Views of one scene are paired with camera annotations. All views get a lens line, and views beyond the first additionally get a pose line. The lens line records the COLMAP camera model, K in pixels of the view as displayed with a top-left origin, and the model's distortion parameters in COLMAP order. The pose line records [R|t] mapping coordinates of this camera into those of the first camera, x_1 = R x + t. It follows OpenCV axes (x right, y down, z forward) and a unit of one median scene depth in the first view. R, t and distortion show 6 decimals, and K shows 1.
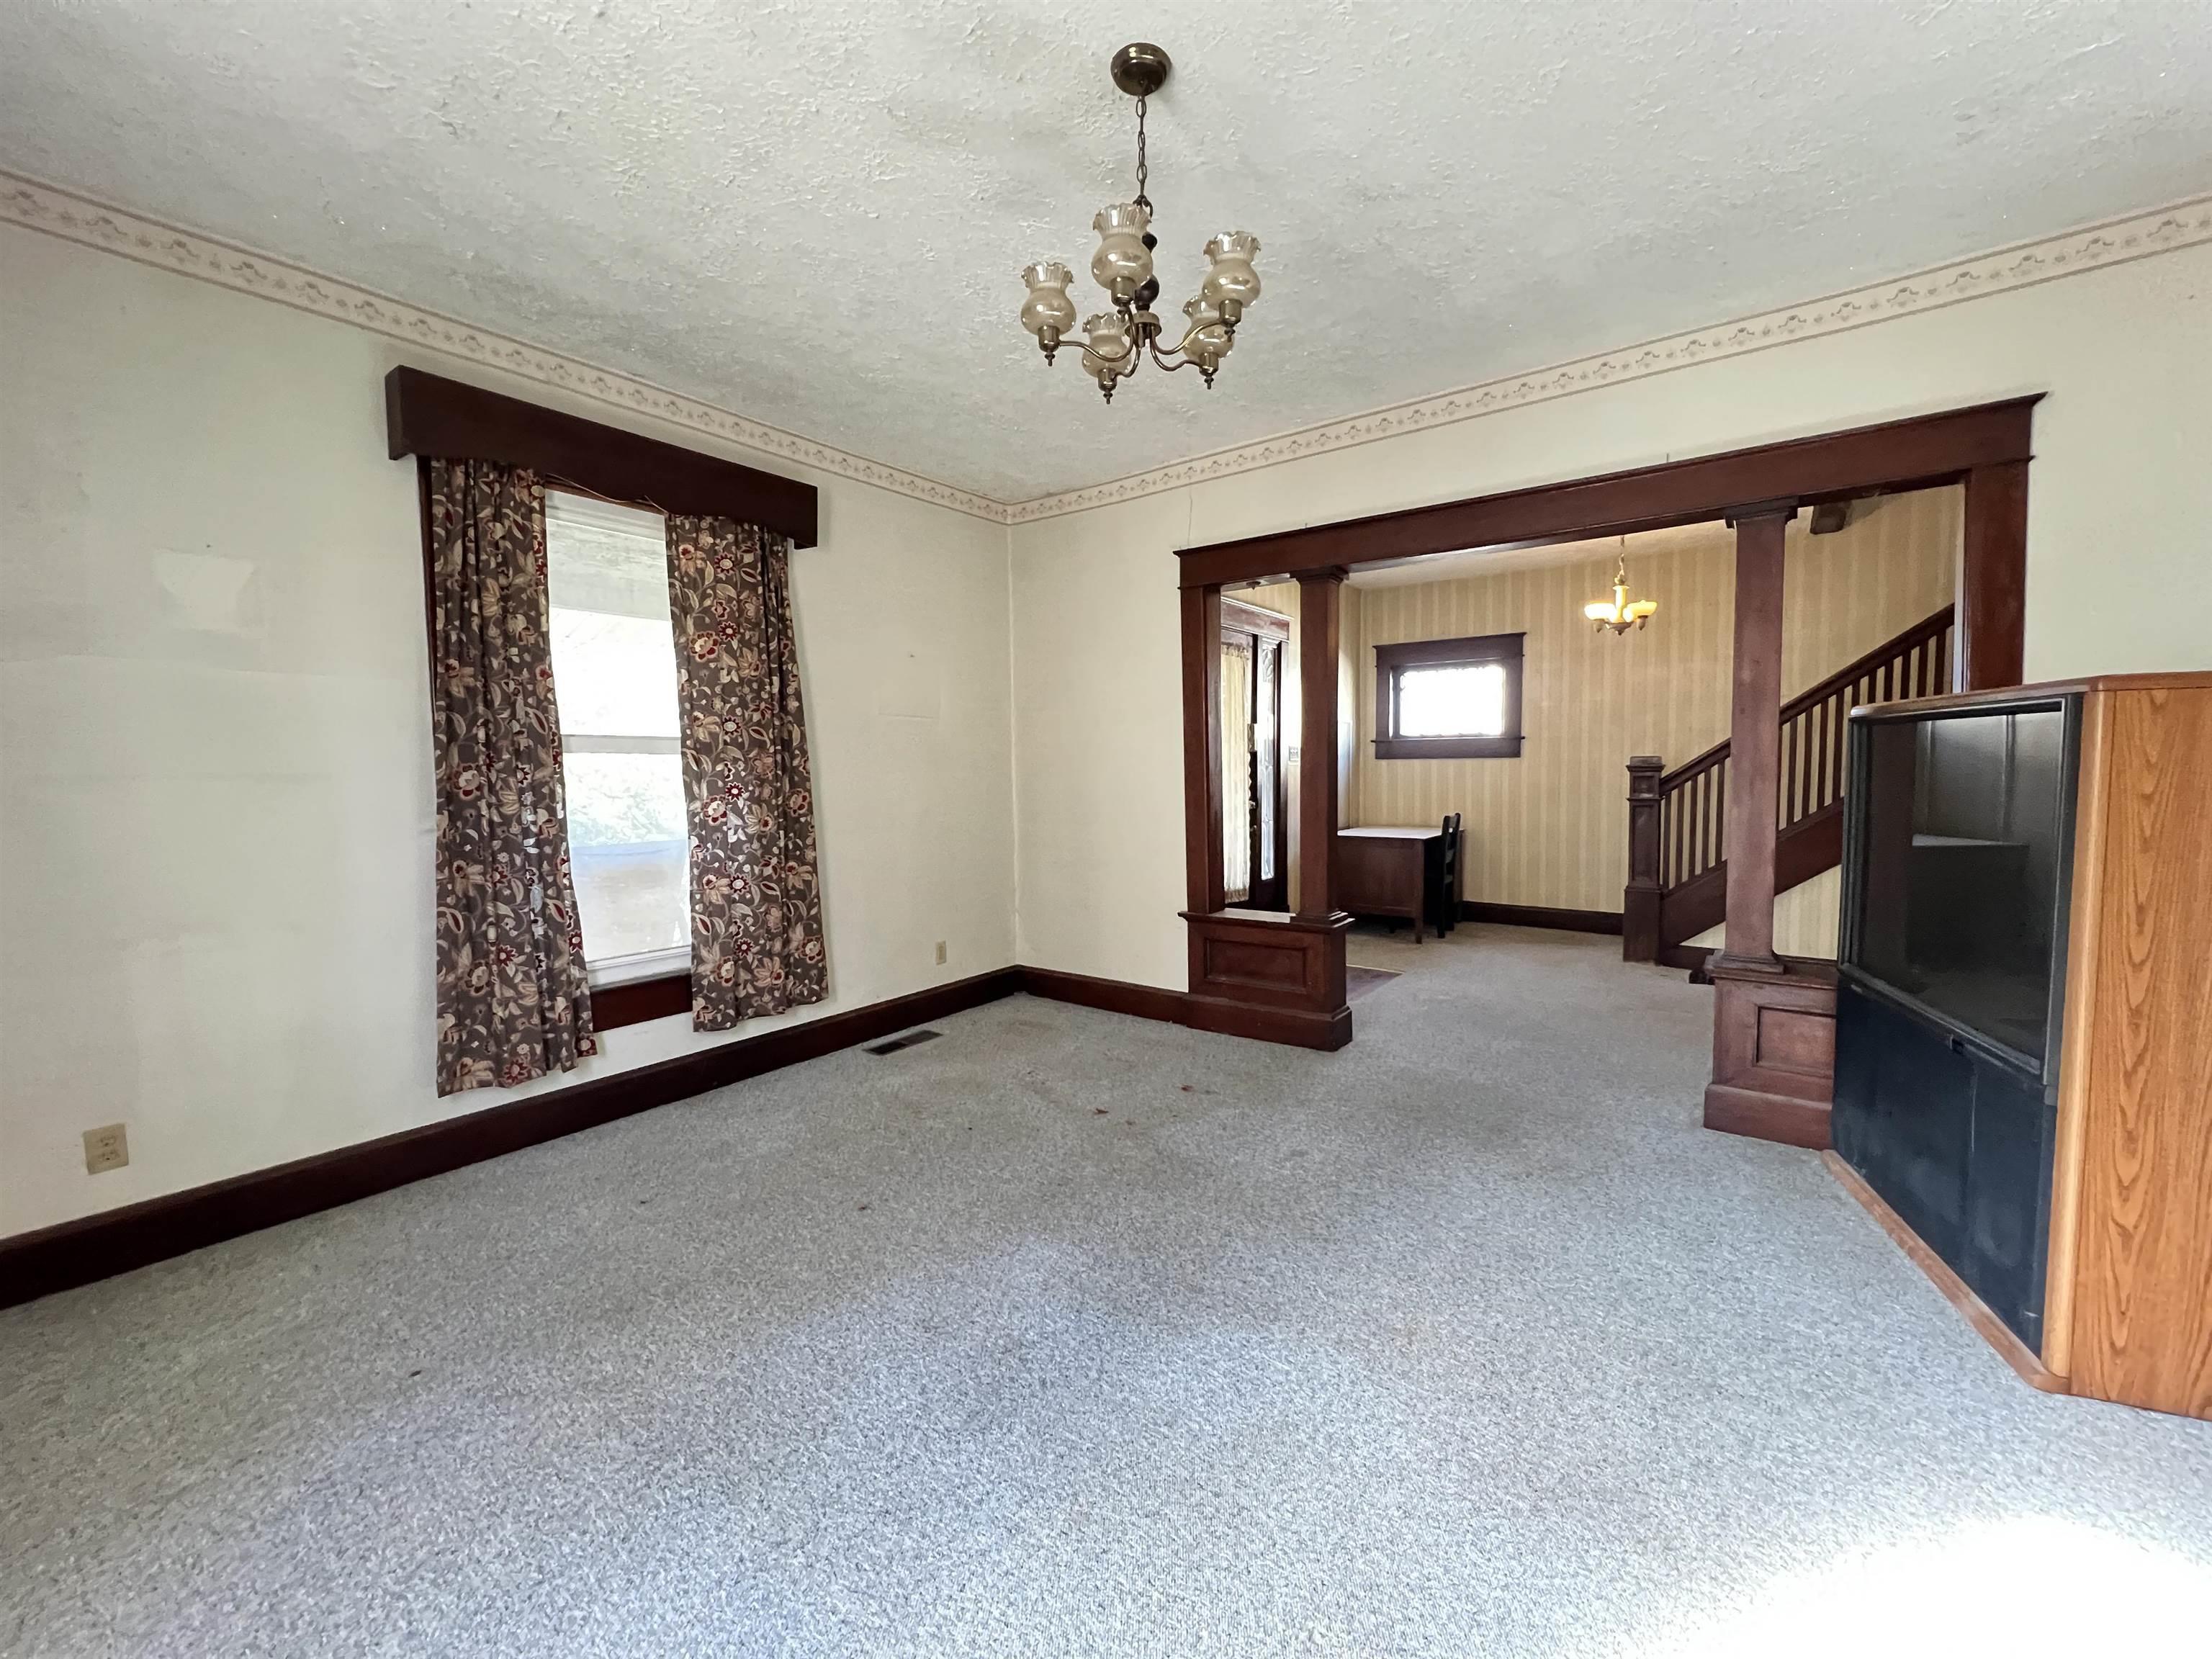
lens RADIAL K [[883.5, 0, 1103.0], [0, 883.5, 822.8], [0, 0, 1]] dist [0.000470, 0.000182]
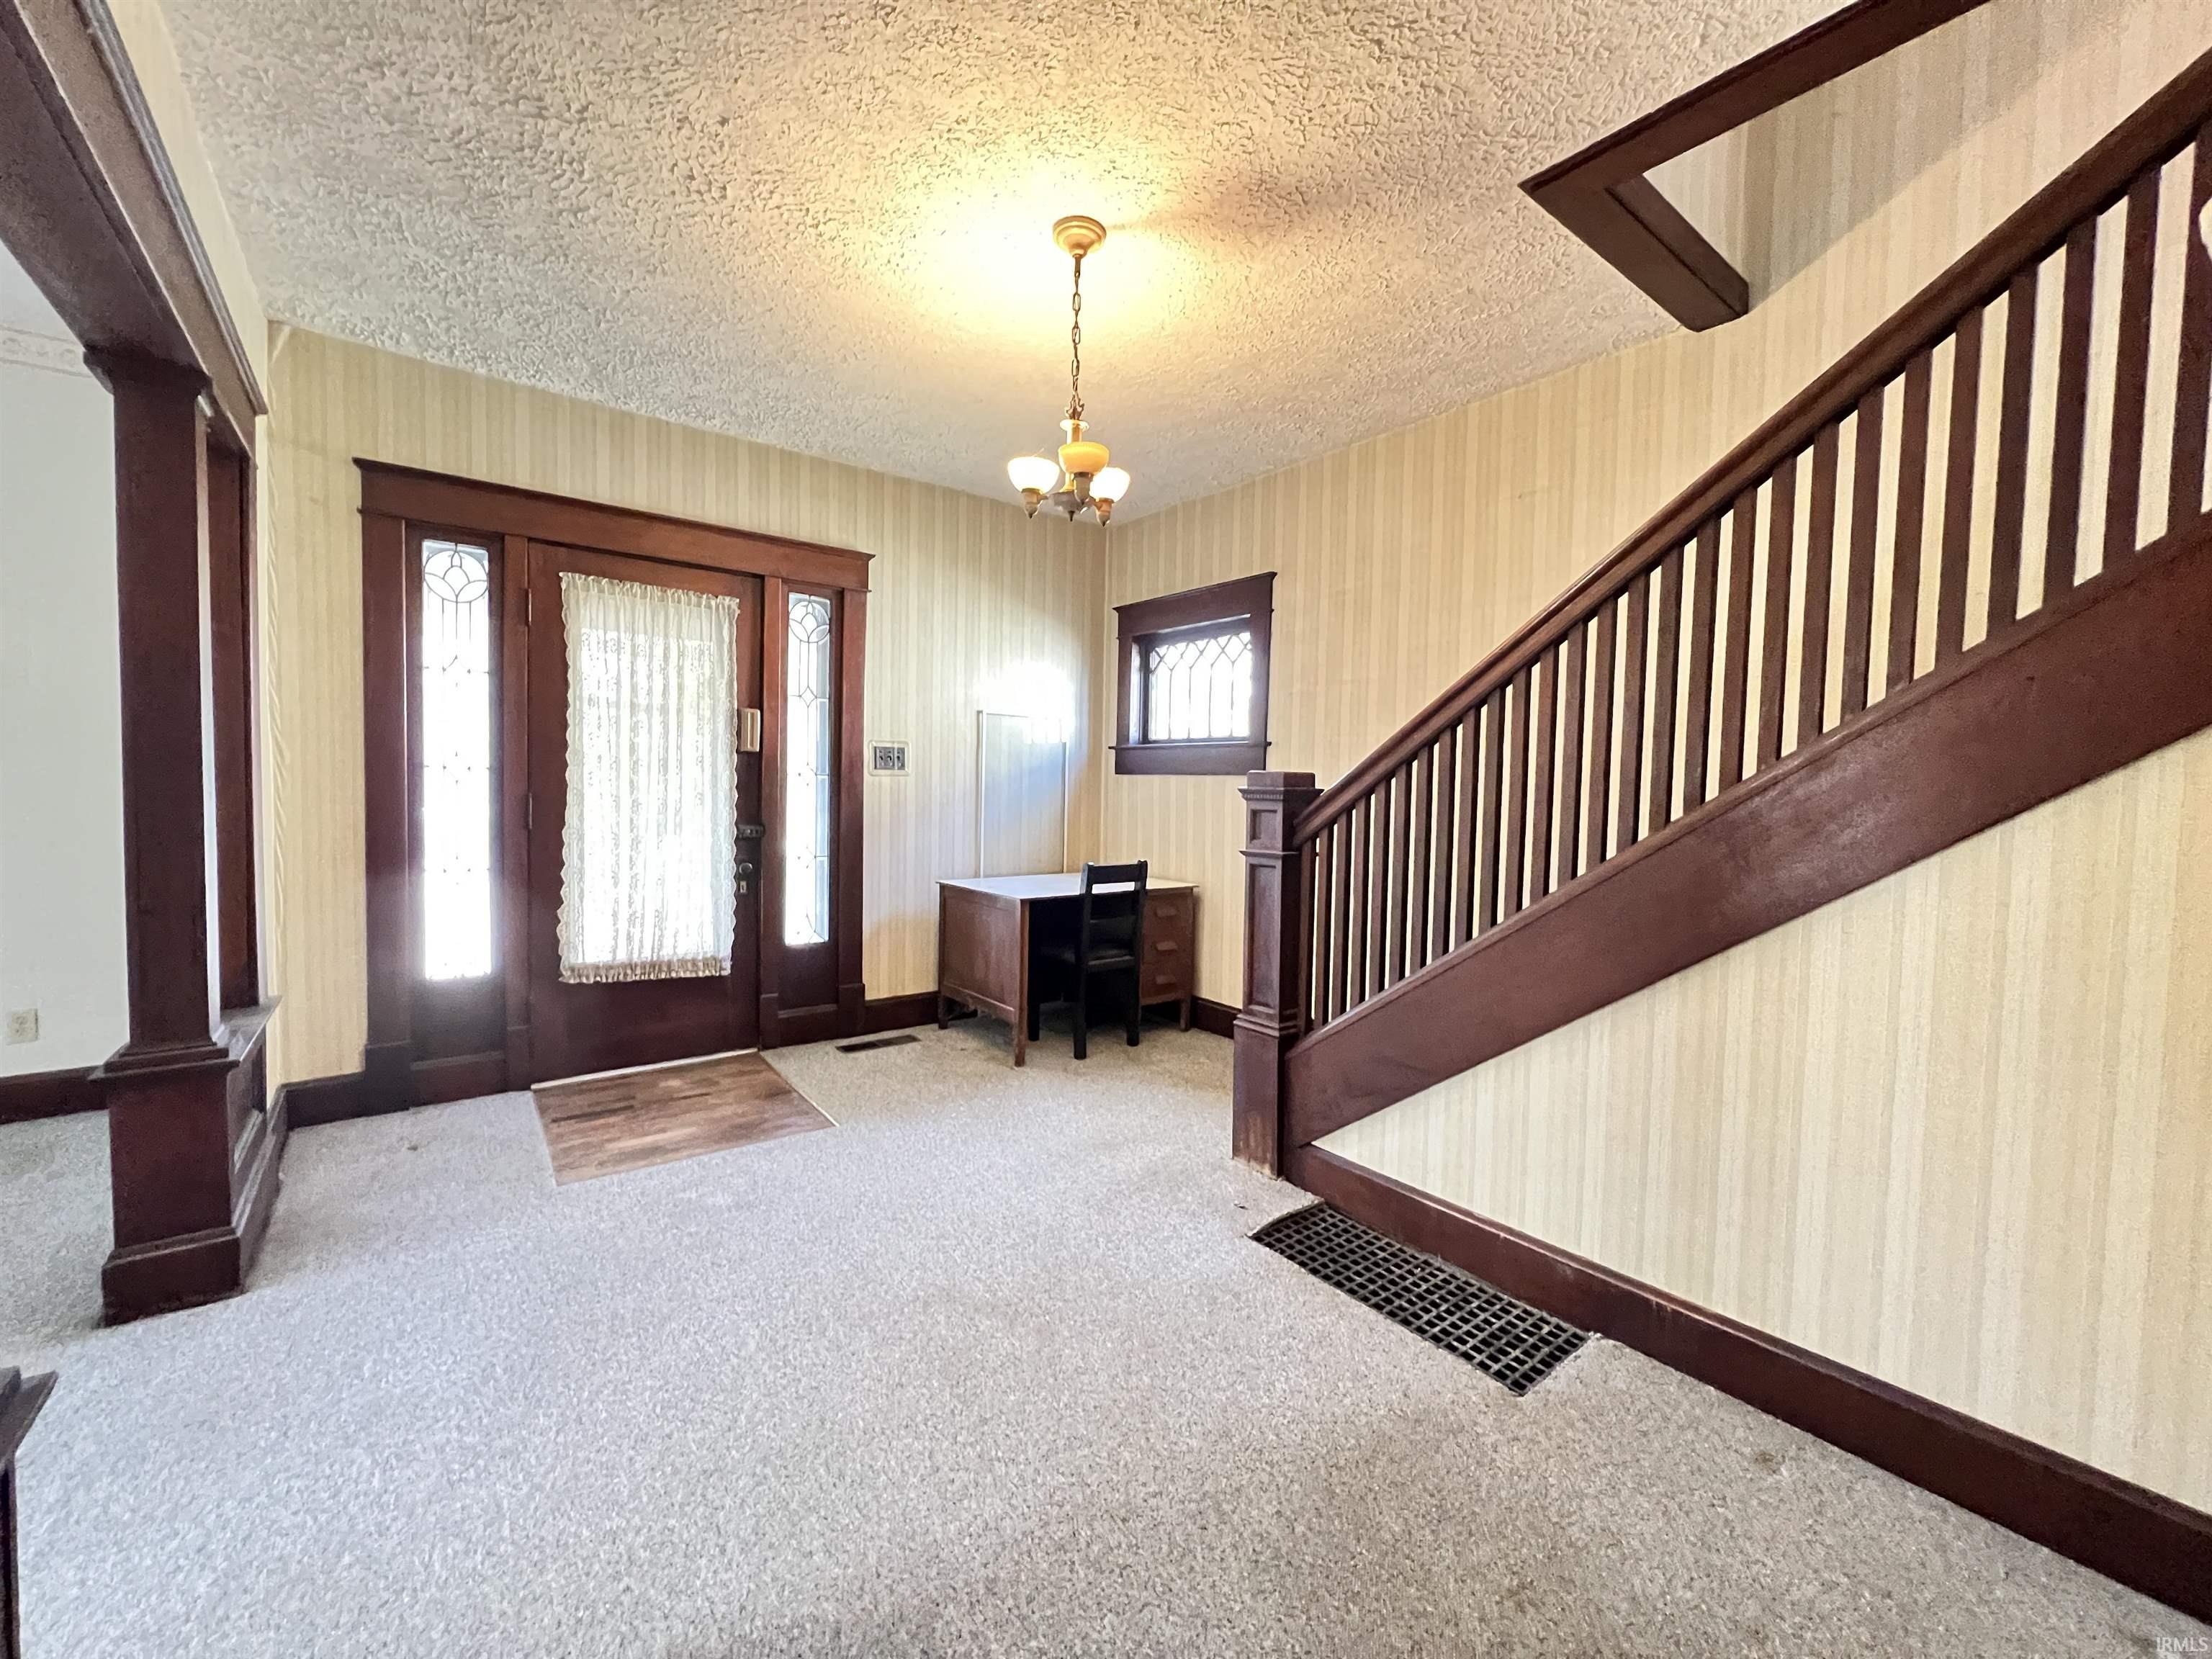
lens RADIAL K [[896.0, 0, 1107.6], [0, 896.0, 804.0], [0, 0, 1]] dist [0.000110, 0.000232]
pose [[0.965435, 0.037814, -0.257885, 1.033367], [-0.048230, 0.998251, -0.034182, -0.051452], [0.256142, 0.045438, 0.965571, 0.720330]]
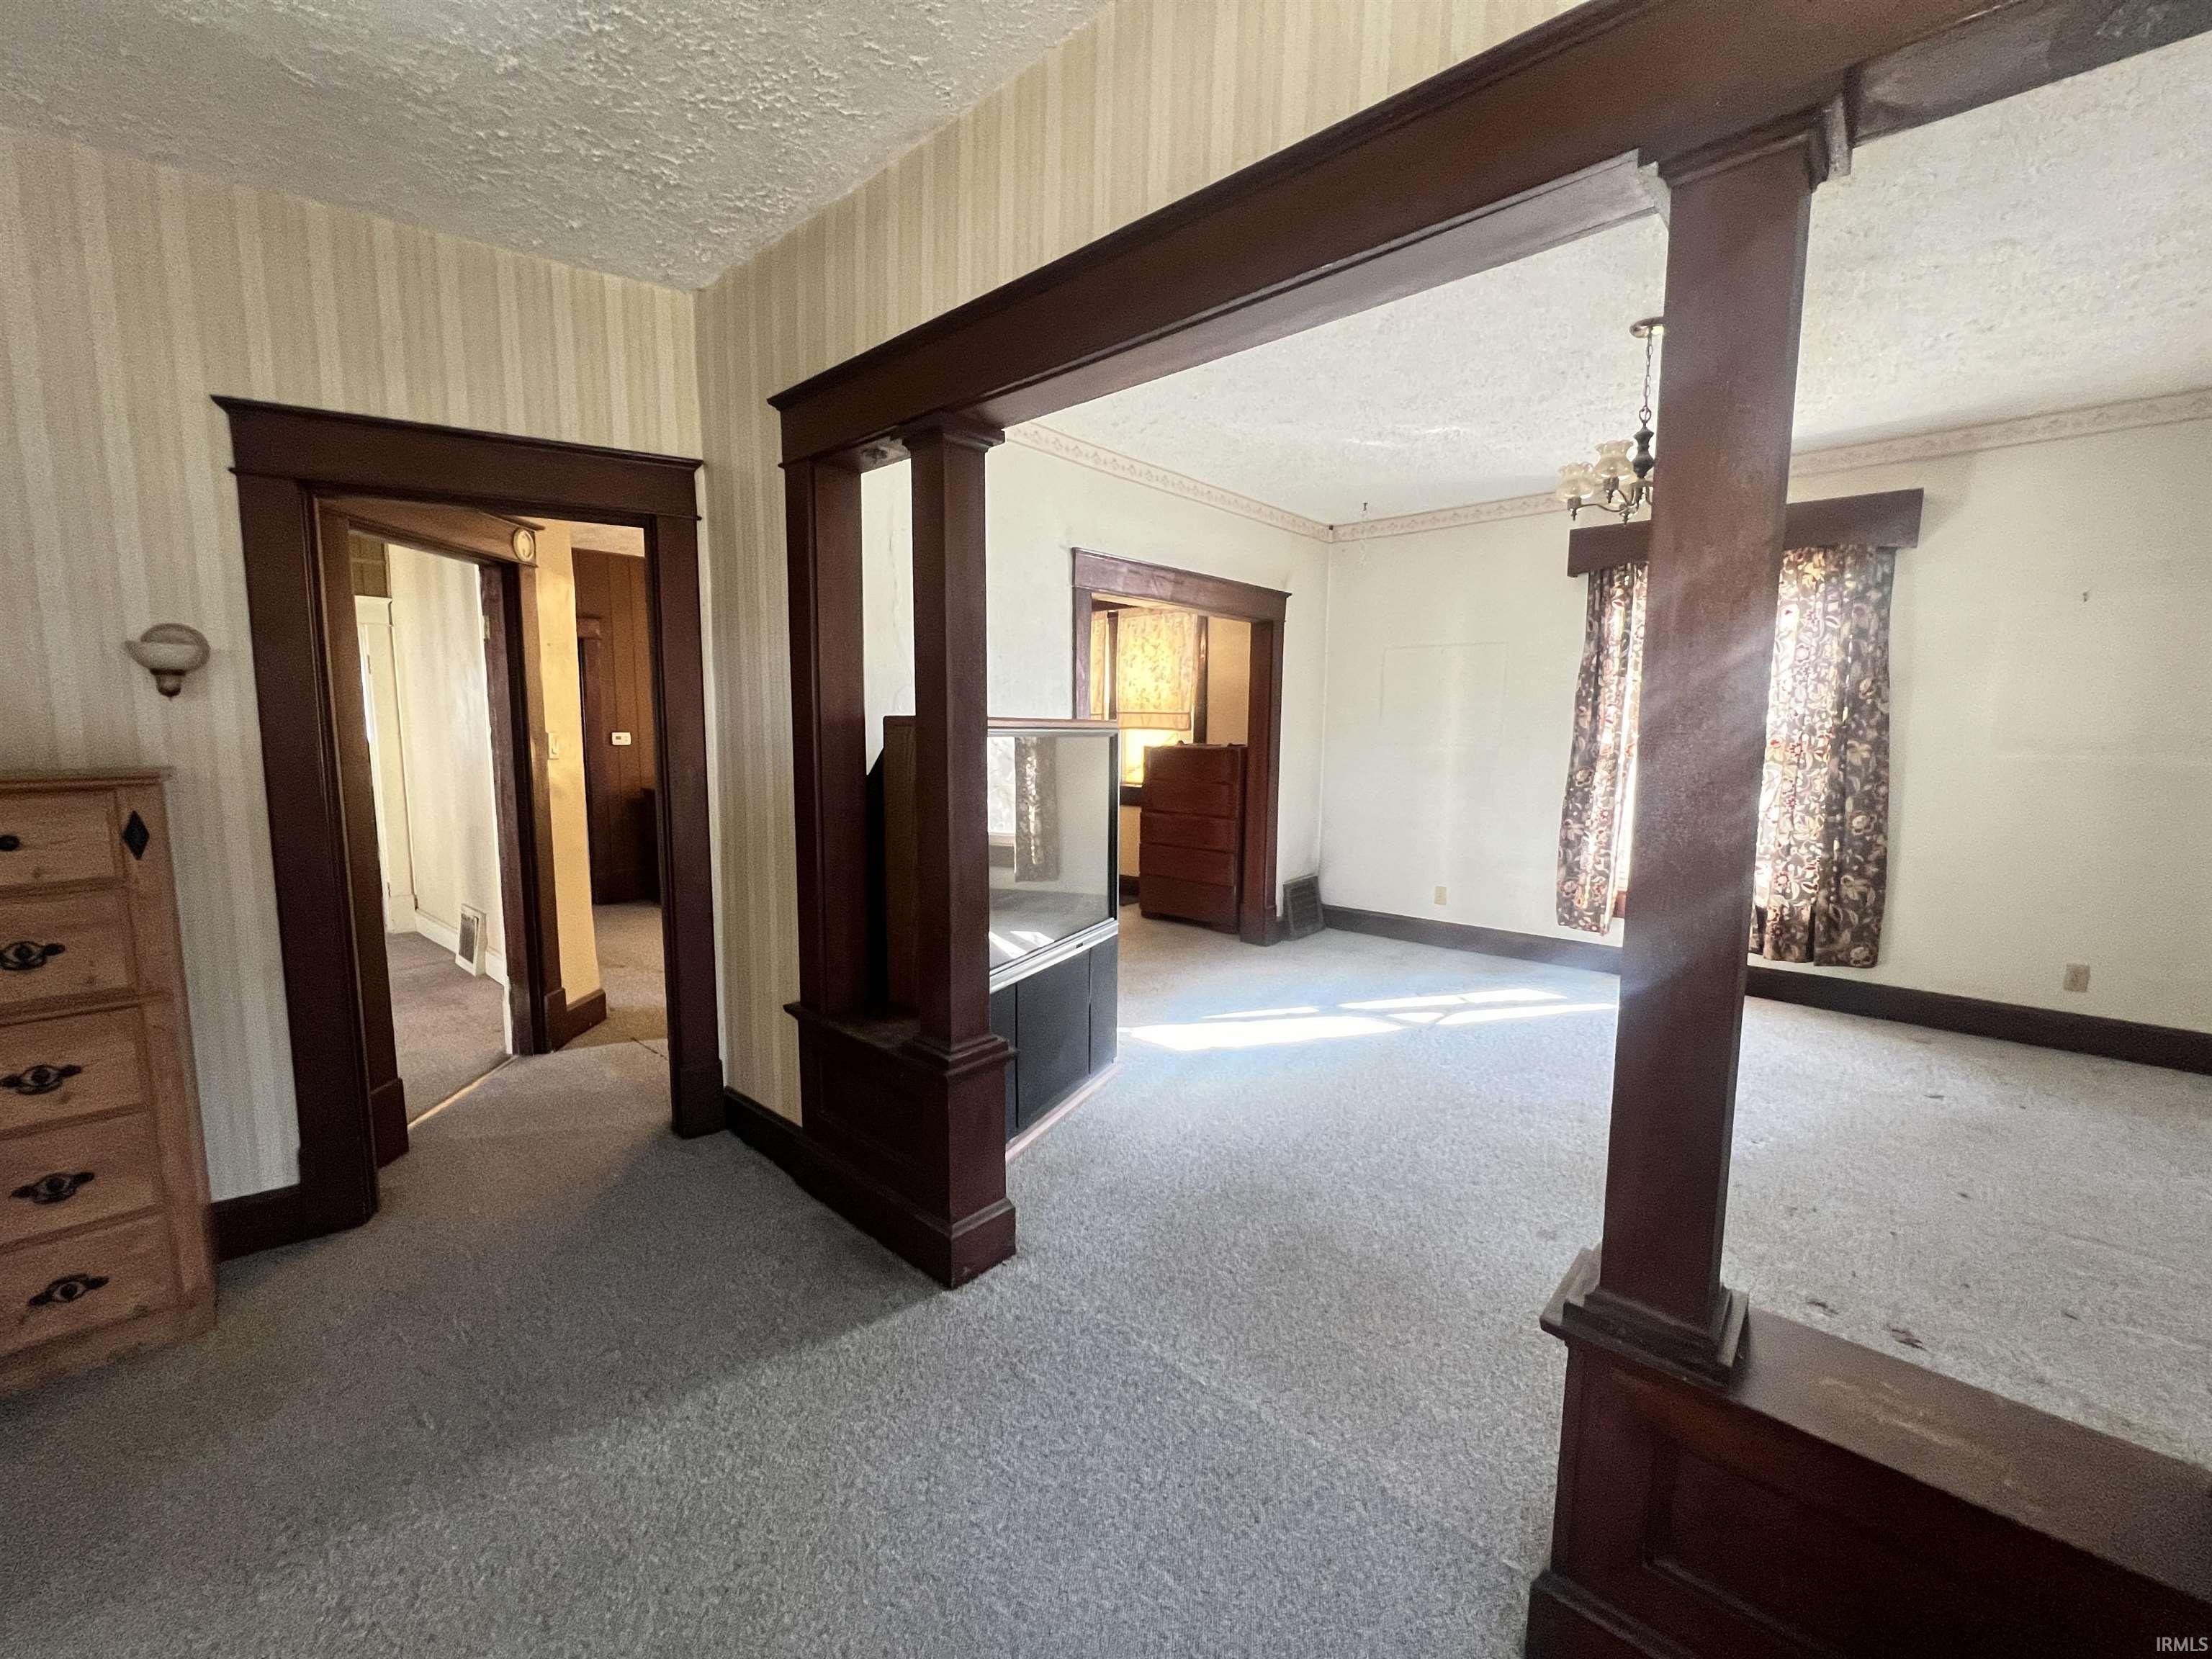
lens RADIAL K [[883.5, 0, 1103.0], [0, 883.5, 822.8], [0, 0, 1]] dist [0.000470, 0.000182]
pose [[-0.996337, 0.001972, 0.085487, 0.475482], [0.016418, 0.985546, 0.168610, -0.138196], [-0.083919, 0.169396, -0.981969, 1.494677]]
